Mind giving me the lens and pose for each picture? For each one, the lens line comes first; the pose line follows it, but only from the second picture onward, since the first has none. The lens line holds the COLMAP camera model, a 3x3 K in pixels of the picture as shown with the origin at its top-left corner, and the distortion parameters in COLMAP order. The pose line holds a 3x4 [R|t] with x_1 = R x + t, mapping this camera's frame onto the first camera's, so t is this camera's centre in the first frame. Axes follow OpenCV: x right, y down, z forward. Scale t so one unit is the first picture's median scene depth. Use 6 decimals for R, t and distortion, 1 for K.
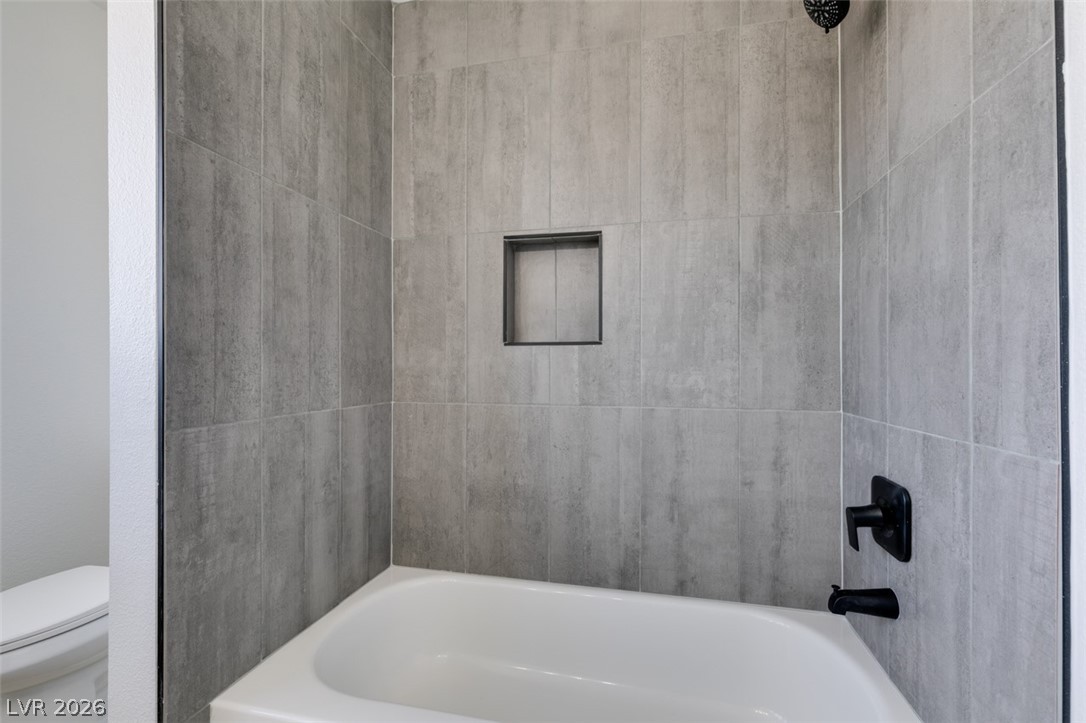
lens RADIAL K [[481.3, 0, 545.0], [0, 481.3, 365.9], [0, 0, 1]] dist [0.002458, -0.000644]
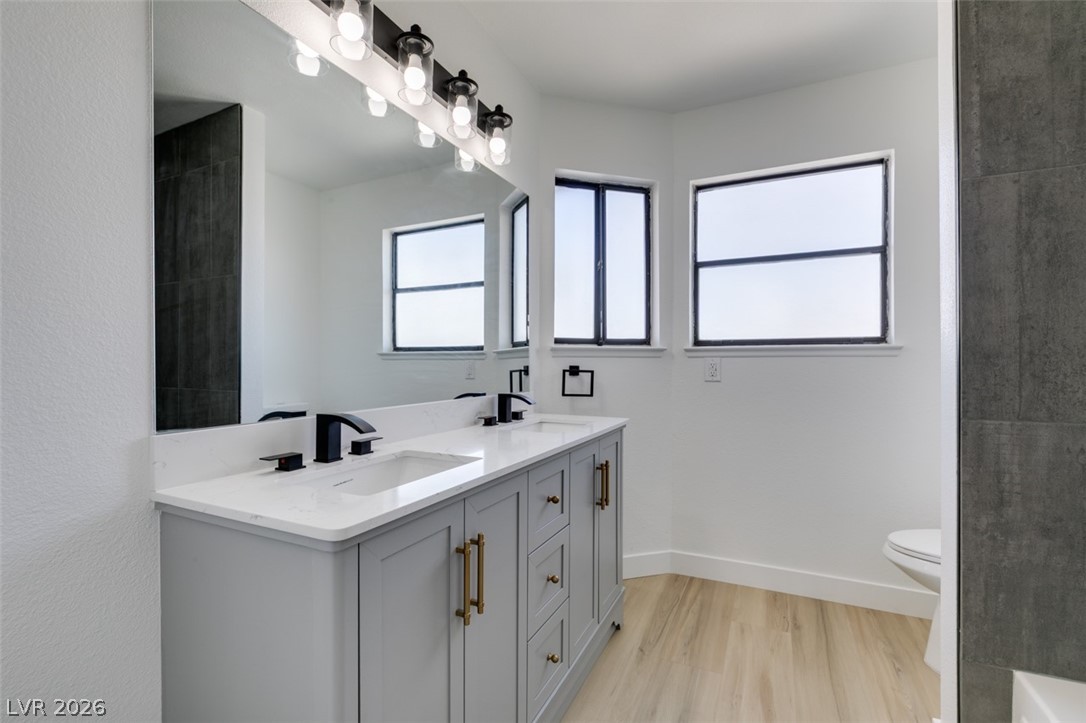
lens RADIAL K [[481.3, 0, 552.6], [0, 481.3, 365.2], [0, 0, 1]] dist [0.002458, -0.000644]
pose [[-0.214745, 0.002834, -0.976666, 0.625290], [0.001918, 0.999995, 0.002480, -0.009503], [0.976668, -0.001340, -0.214750, 0.204921]]
